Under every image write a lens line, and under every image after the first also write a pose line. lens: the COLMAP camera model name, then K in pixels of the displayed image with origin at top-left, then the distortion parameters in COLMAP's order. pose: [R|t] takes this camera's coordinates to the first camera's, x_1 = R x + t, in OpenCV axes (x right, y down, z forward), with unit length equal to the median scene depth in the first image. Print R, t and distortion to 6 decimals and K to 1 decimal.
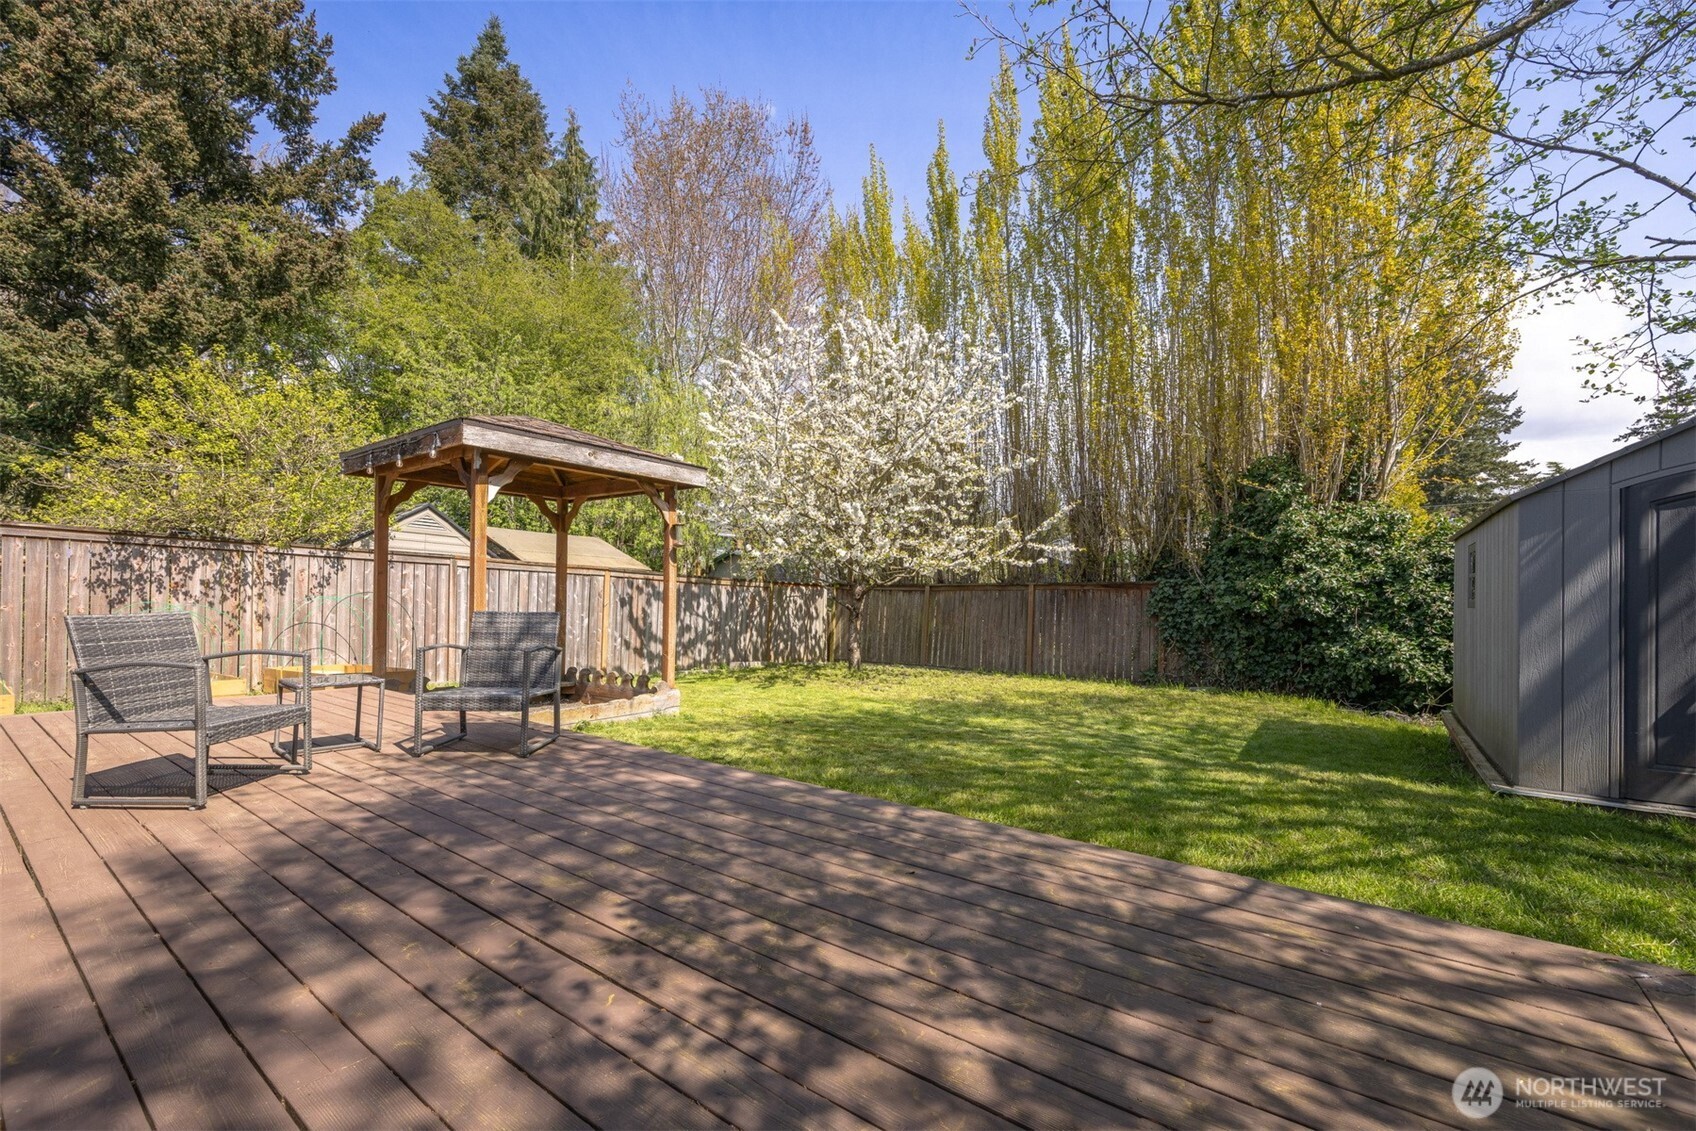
lens RADIAL K [[709.3, 0, 843.6], [0, 709.3, 600.5], [0, 0, 1]] dist [-0.000210, 0.000110]
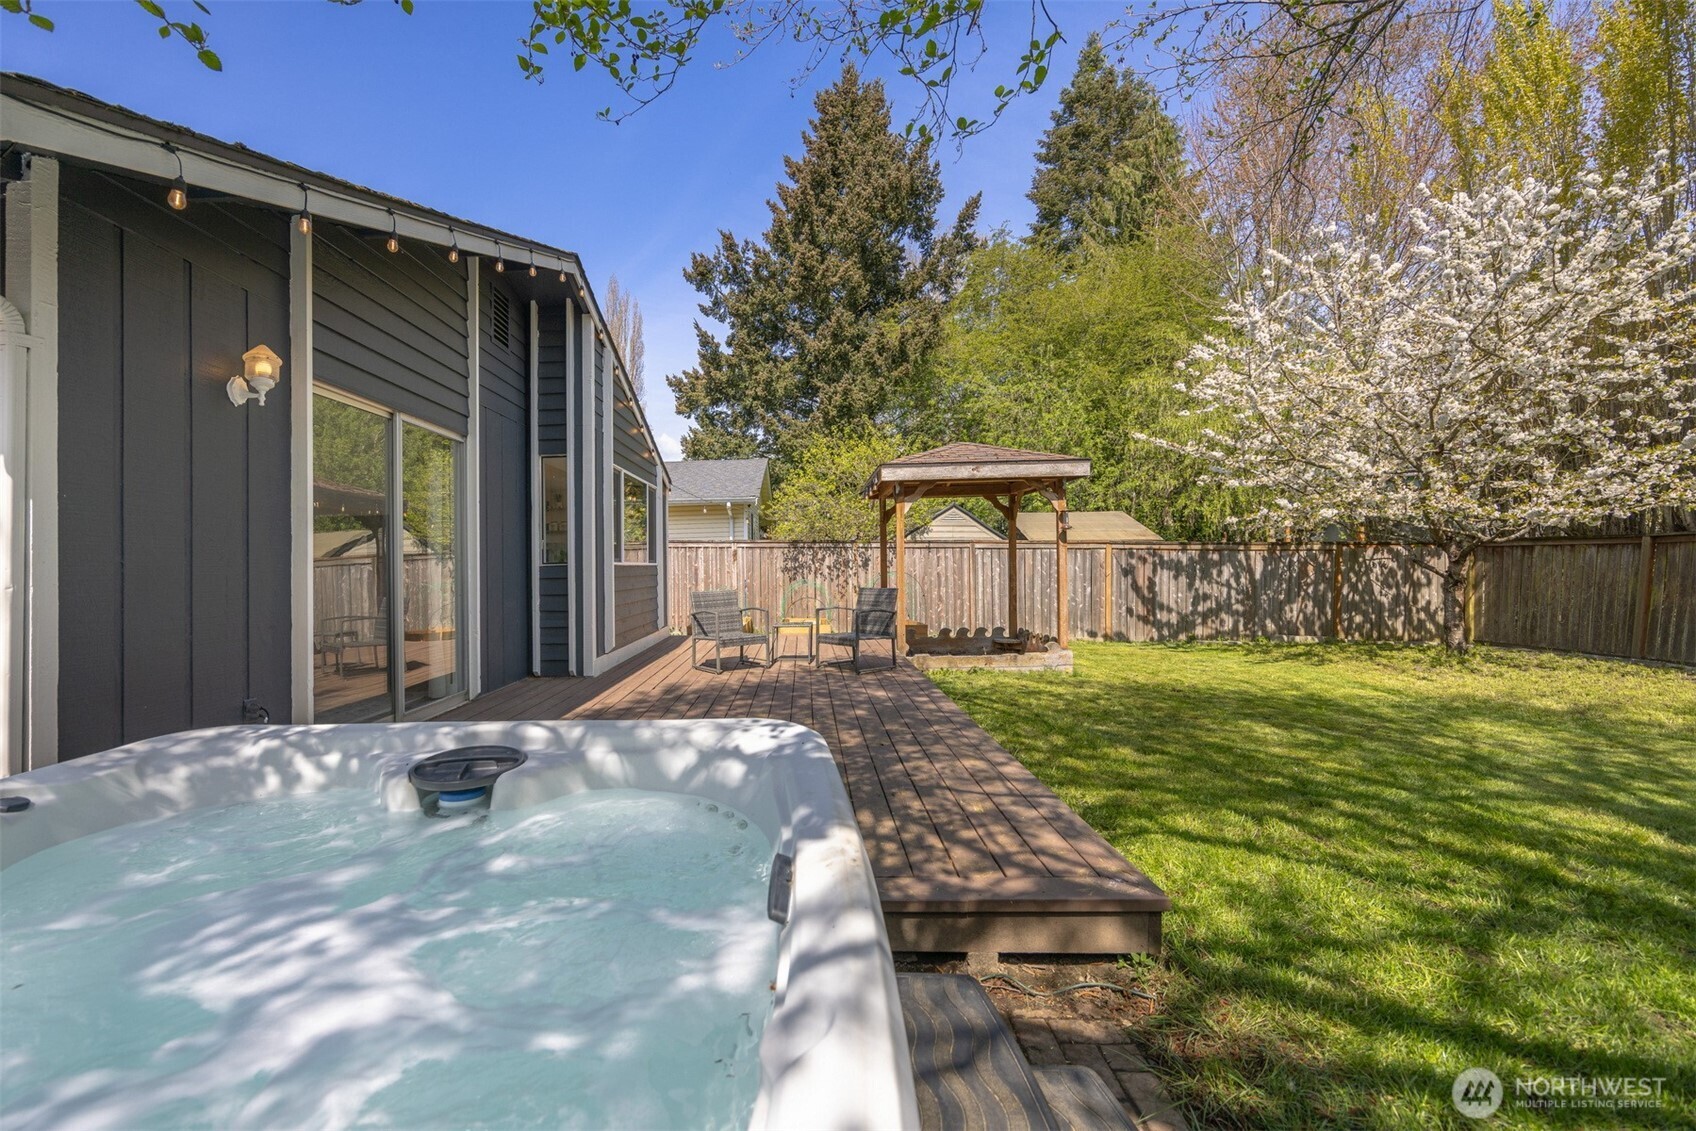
lens RADIAL K [[693.2, 0, 771.6], [0, 693.2, 555.9], [0, 0, 1]] dist [-0.001587, -0.000312]
pose [[0.557138, -0.034461, -0.829705, 0.286965], [0.024675, 0.999384, -0.024939, -0.009876], [0.830054, -0.006579, 0.557645, -0.032197]]
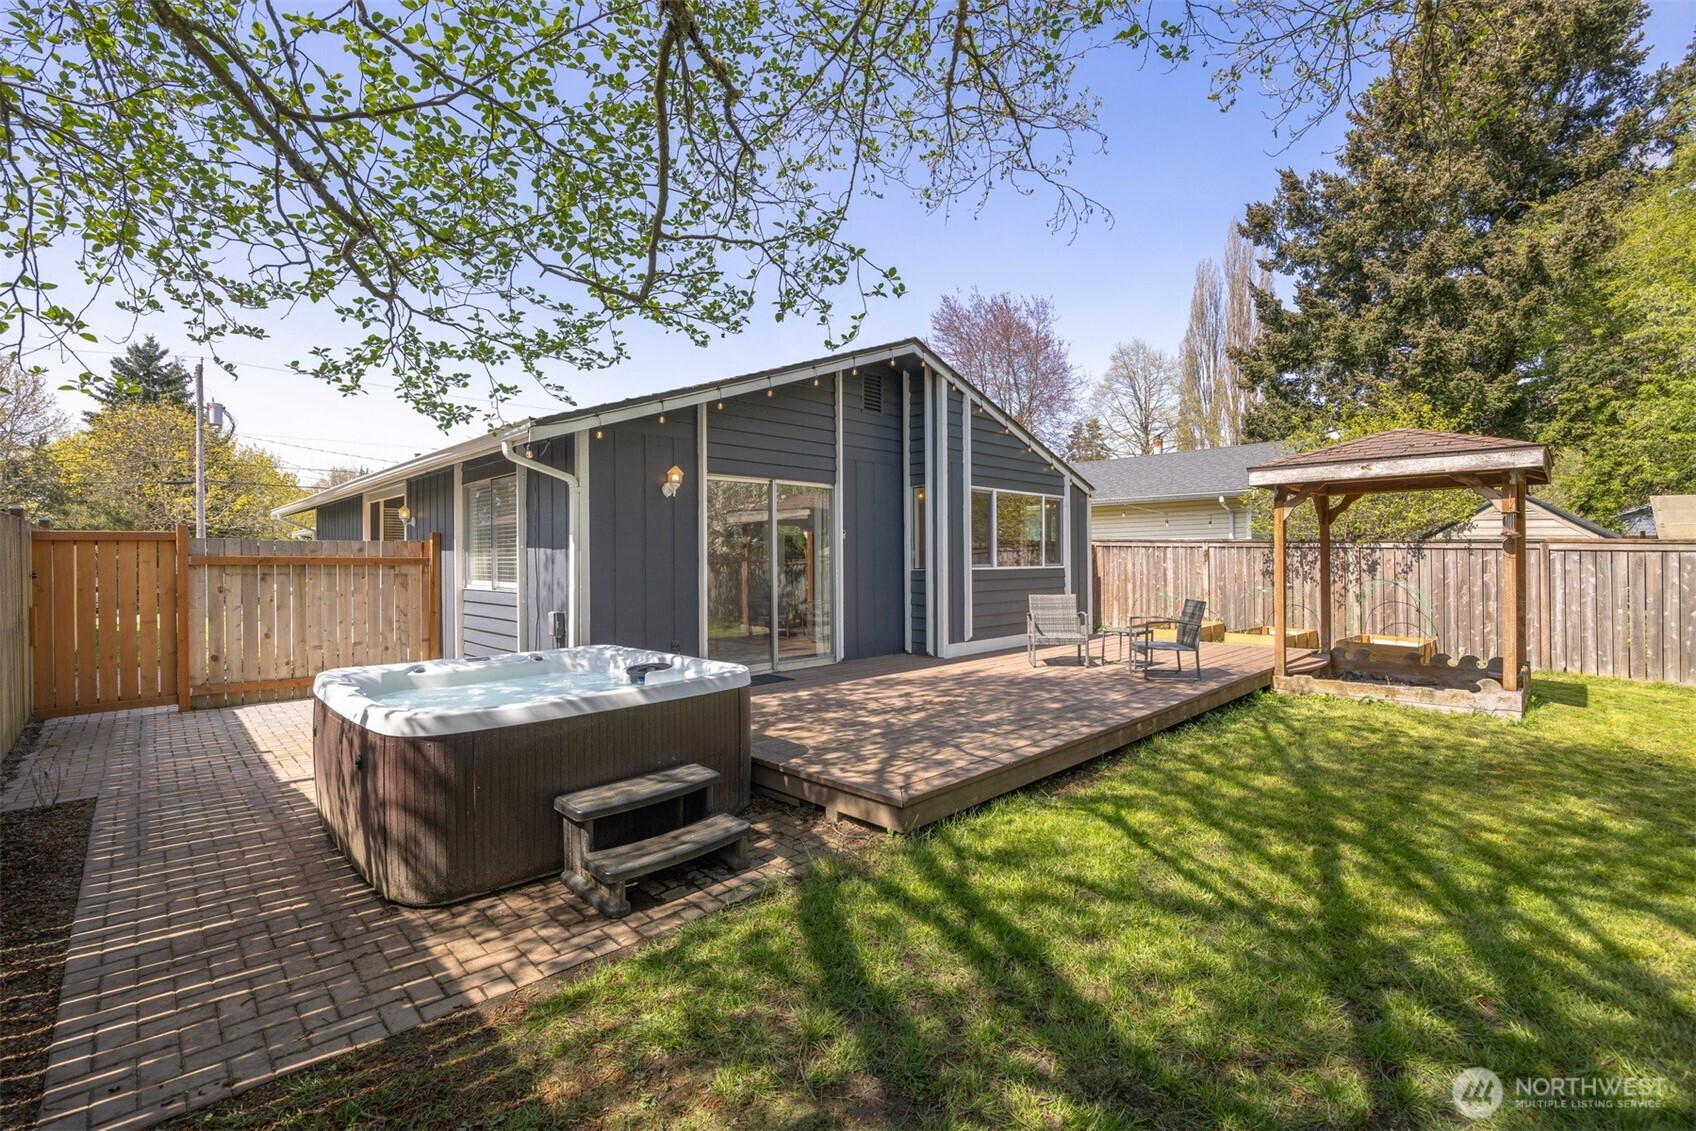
lens RADIAL K [[739.8, 0, 848.0], [0, 739.8, 565.5], [0, 0, 1]] dist [-0.016317, -0.000313]
pose [[-0.150184, -0.002564, -0.988655, 0.520788], [0.002185, 0.999993, -0.002925, -0.024067], [0.988656, -0.002600, -0.150177, 0.186498]]
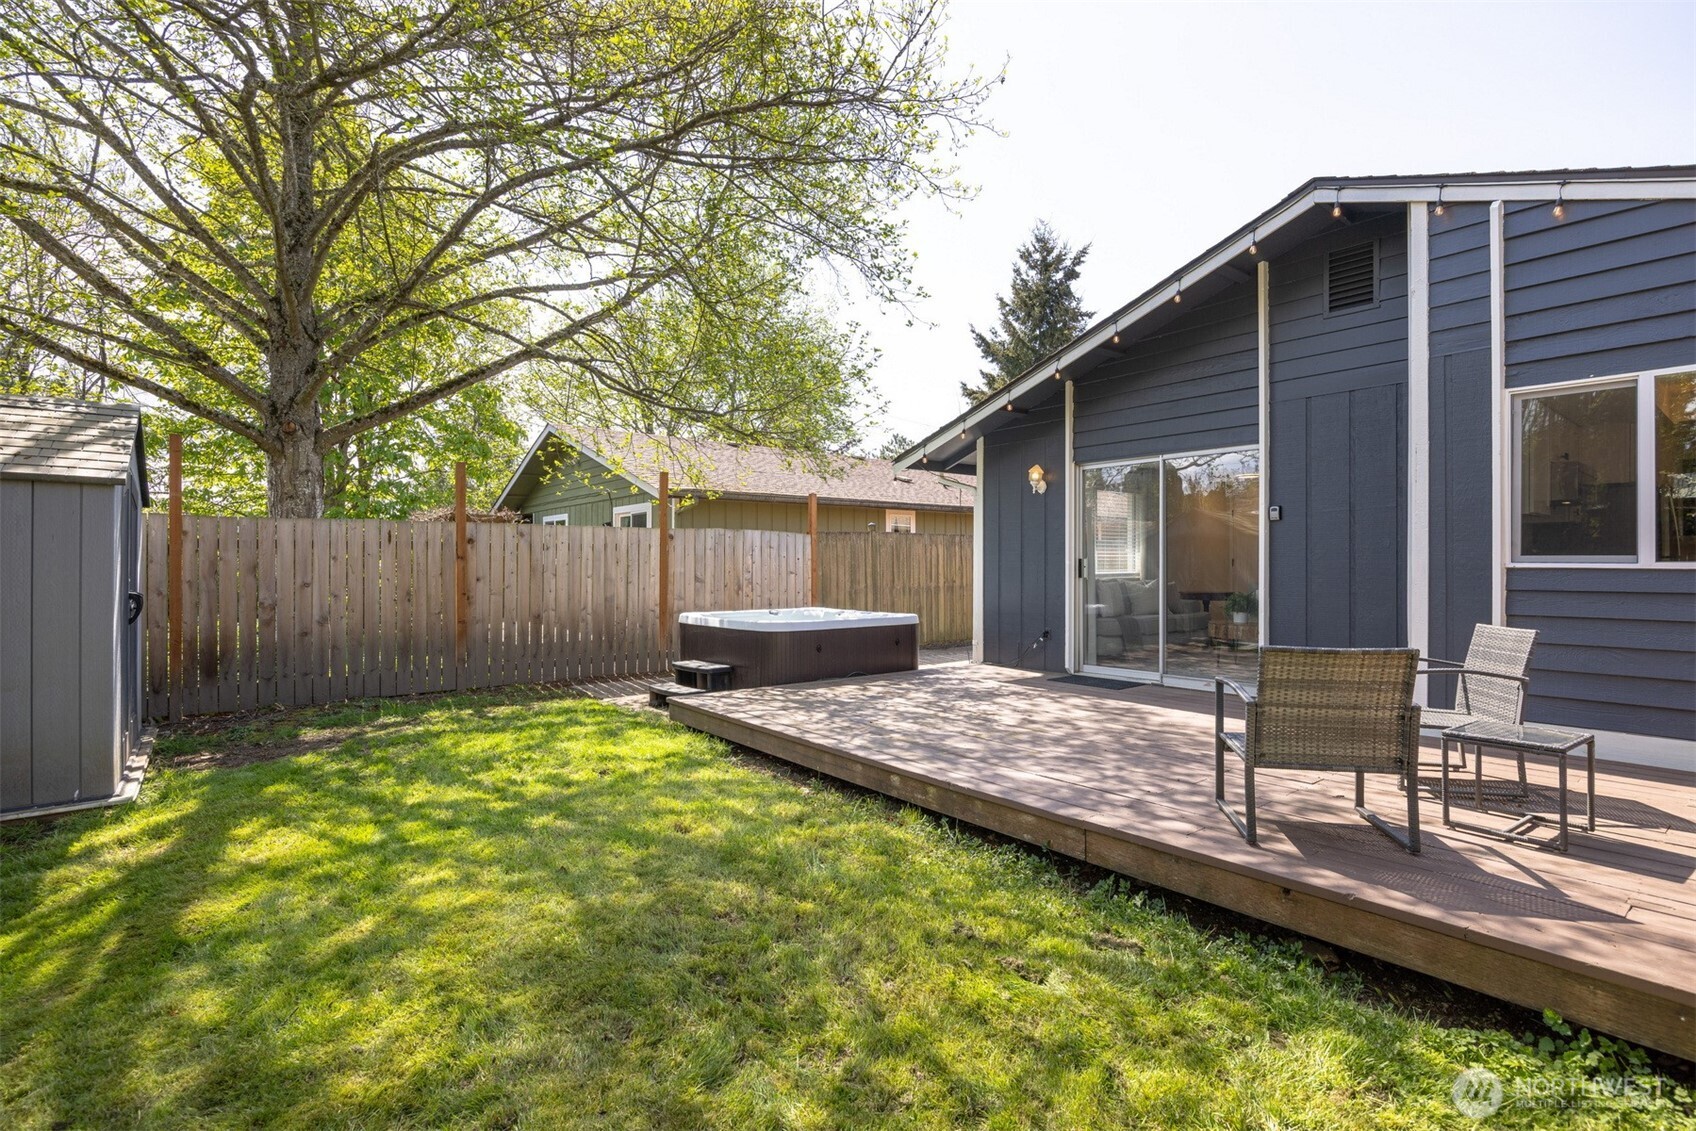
lens RADIAL K [[792.1, 0, 848.0], [0, 792.1, 565.5], [0, 0, 1]] dist [-0.014789, 0.000601]
pose [[-0.967339, -0.012576, 0.253173, -0.092055], [-0.011634, 0.999919, 0.005218, -0.020871], [-0.253218, 0.002102, -0.967407, 0.689059]]
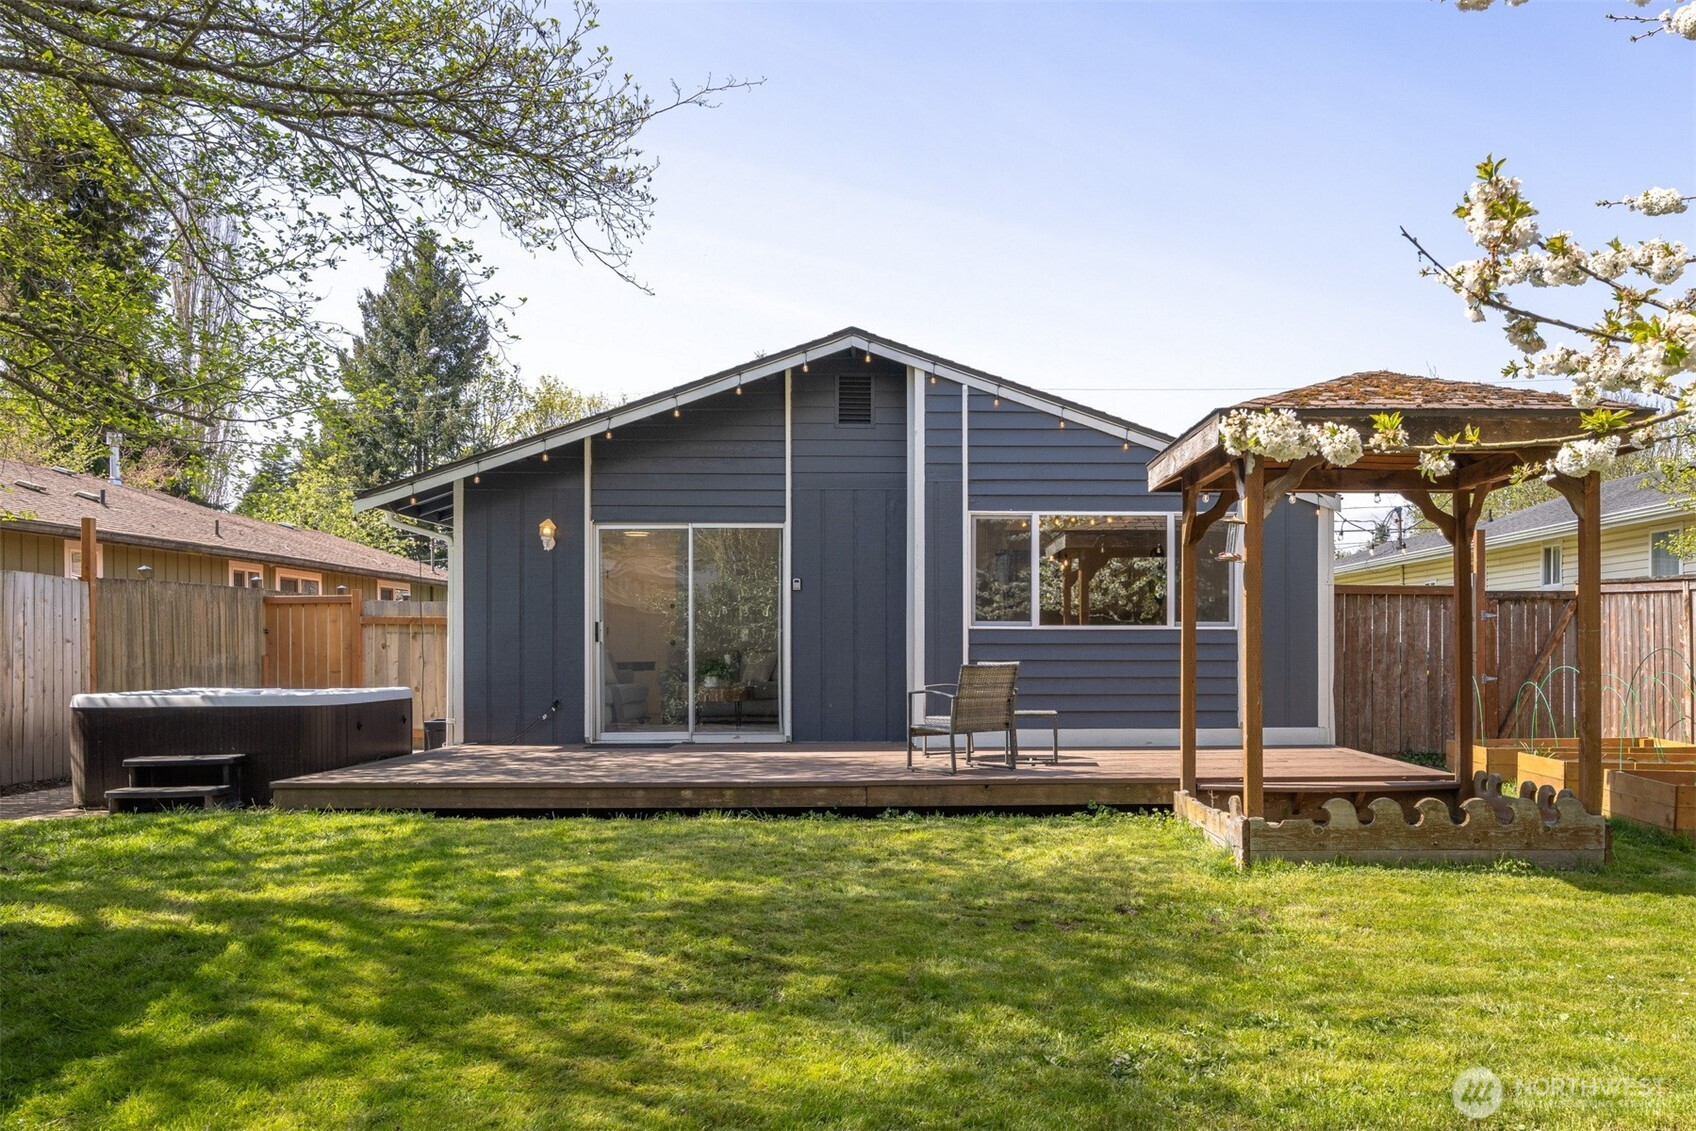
lens RADIAL K [[1434.5, 0, 961.2], [0, 1434.5, 645.2], [0, 0, 1]] dist [-0.004549, 0.003245]
pose [[-0.784214, -0.012803, -0.620359, 0.396080], [-0.009552, 0.999918, -0.008561, 0.001421], [0.620417, -0.000788, -0.784272, 1.098383]]
